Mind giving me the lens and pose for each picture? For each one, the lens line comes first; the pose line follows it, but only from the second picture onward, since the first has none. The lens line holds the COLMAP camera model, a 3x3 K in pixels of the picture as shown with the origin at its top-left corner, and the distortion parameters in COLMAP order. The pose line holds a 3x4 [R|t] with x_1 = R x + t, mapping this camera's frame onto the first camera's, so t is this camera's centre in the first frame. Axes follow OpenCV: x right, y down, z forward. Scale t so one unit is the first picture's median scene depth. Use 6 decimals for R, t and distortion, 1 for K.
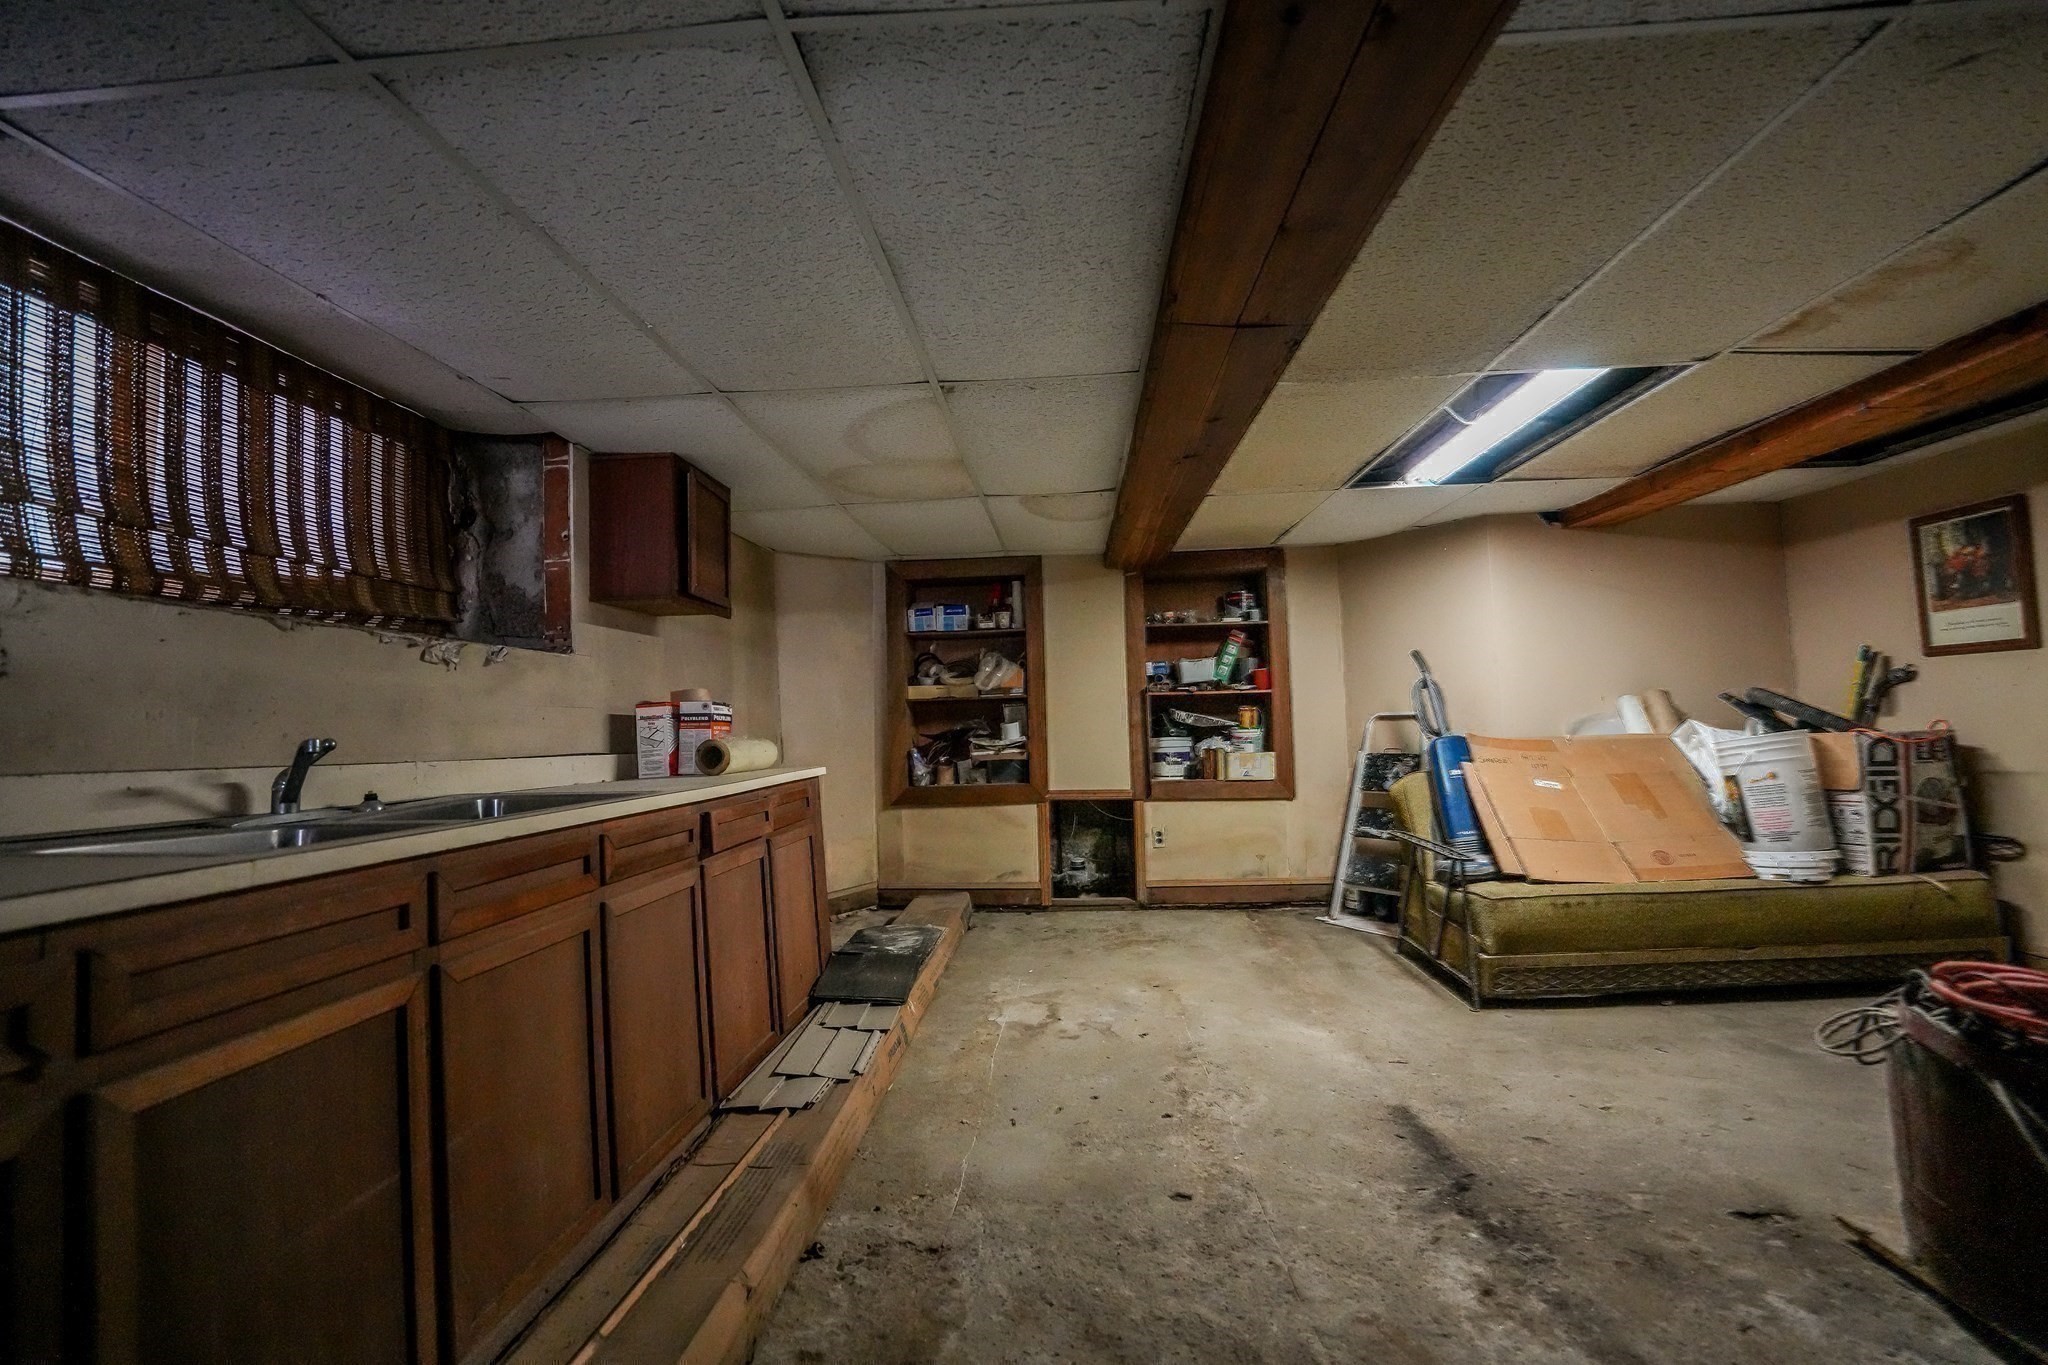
lens RADIAL K [[855.9, 0, 1026.9], [0, 855.9, 687.7], [0, 0, 1]] dist [-0.017275, 0.000196]
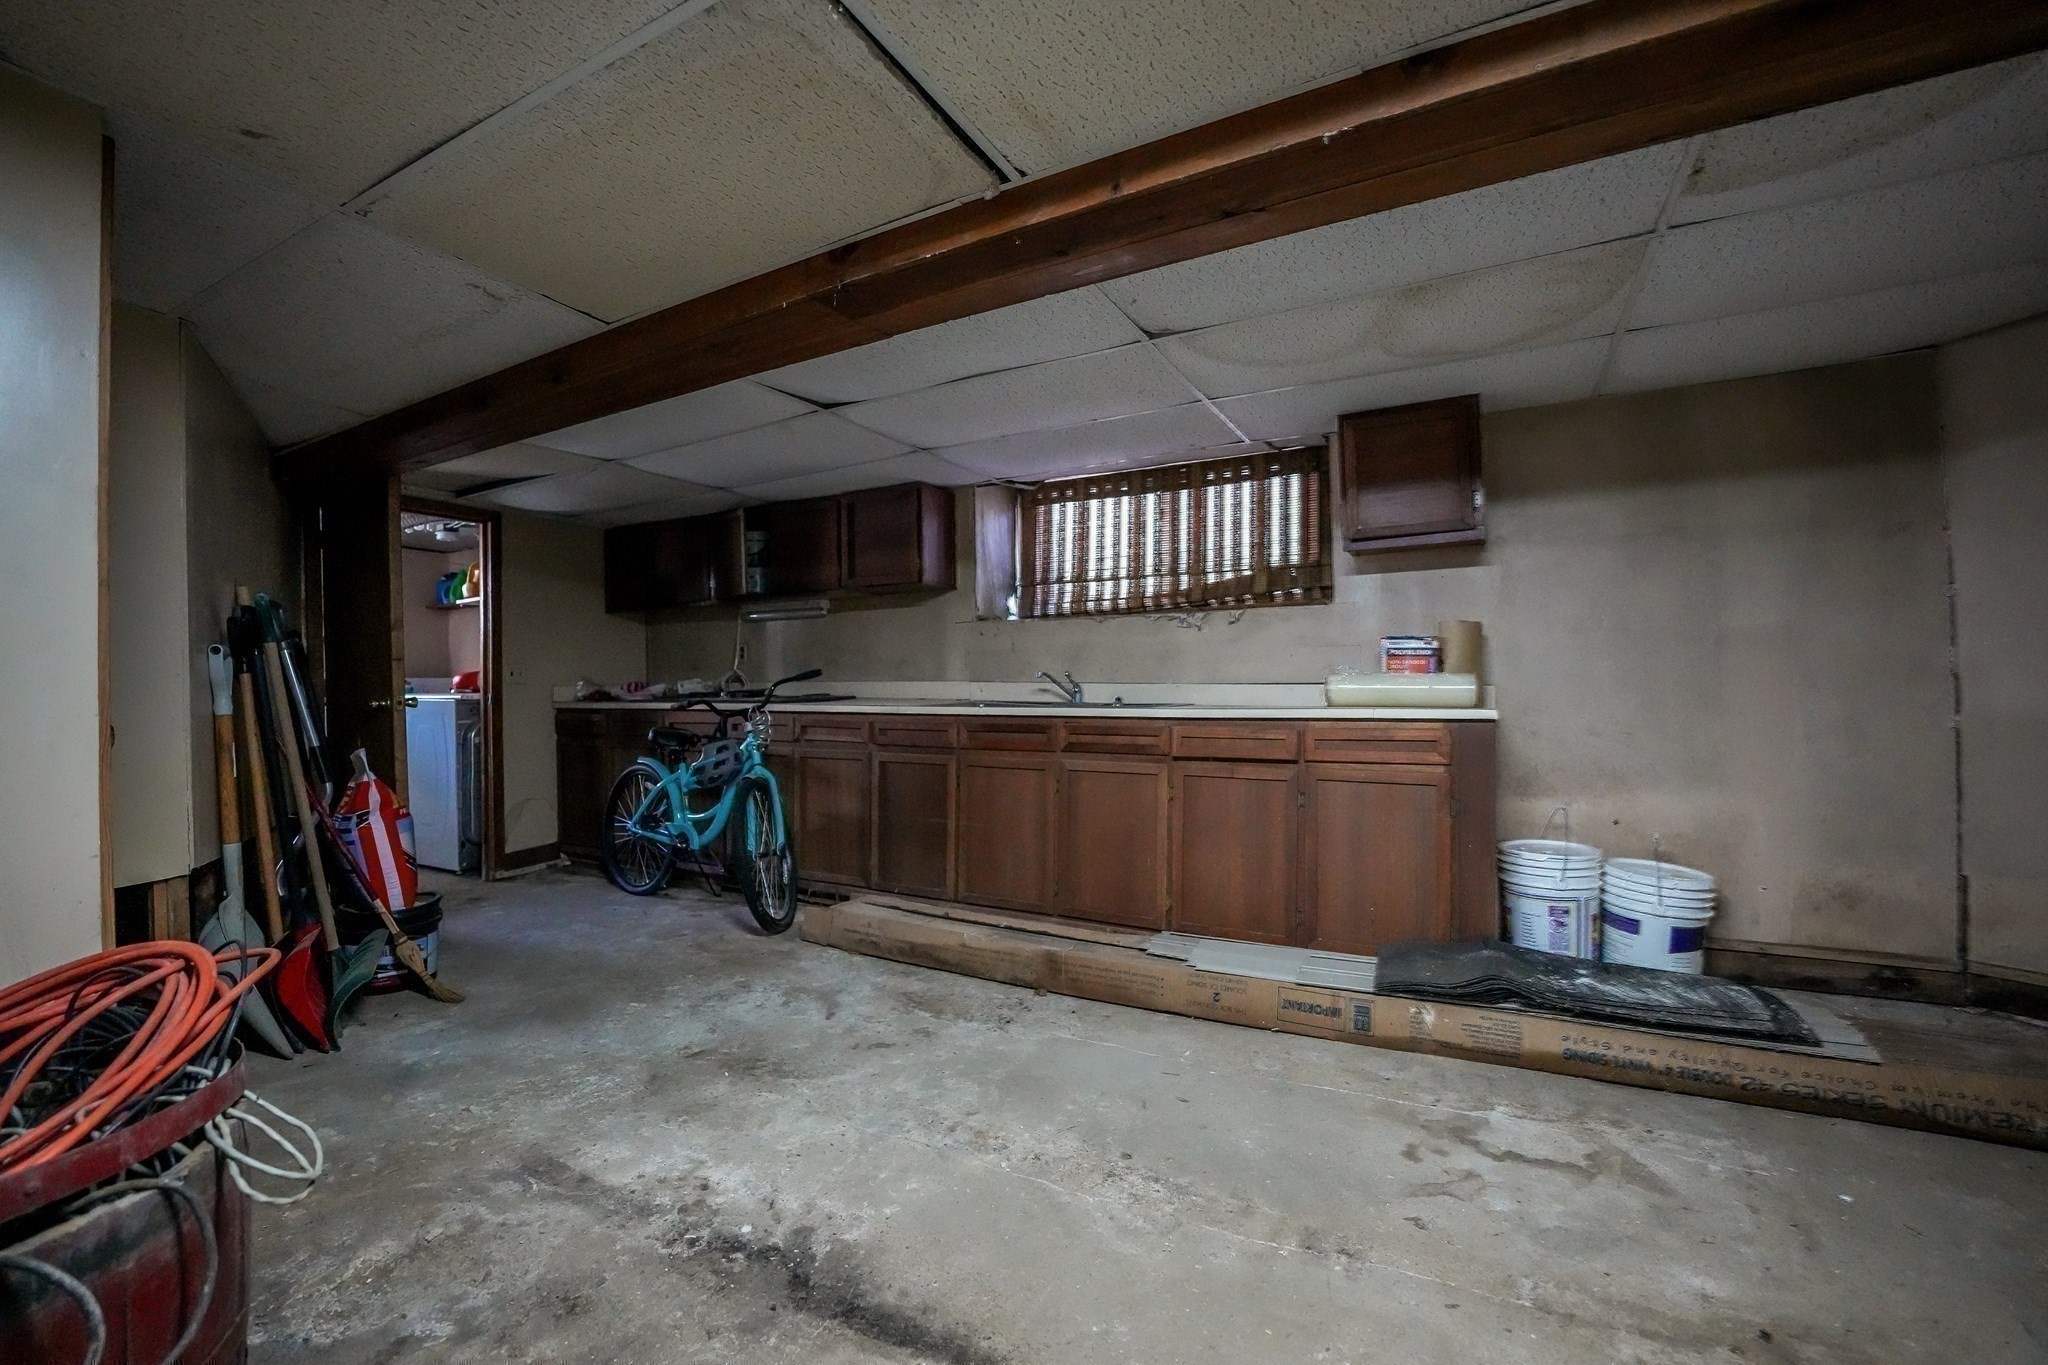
lens RADIAL K [[855.9, 0, 1023.4], [0, 855.9, 692.8], [0, 0, 1]] dist [-0.017275, 0.000196]
pose [[-0.429696, 0.039936, -0.902090, 0.939423], [0.061204, 0.998012, 0.015029, 0.052447], [0.900897, -0.048754, -0.431286, 1.321176]]
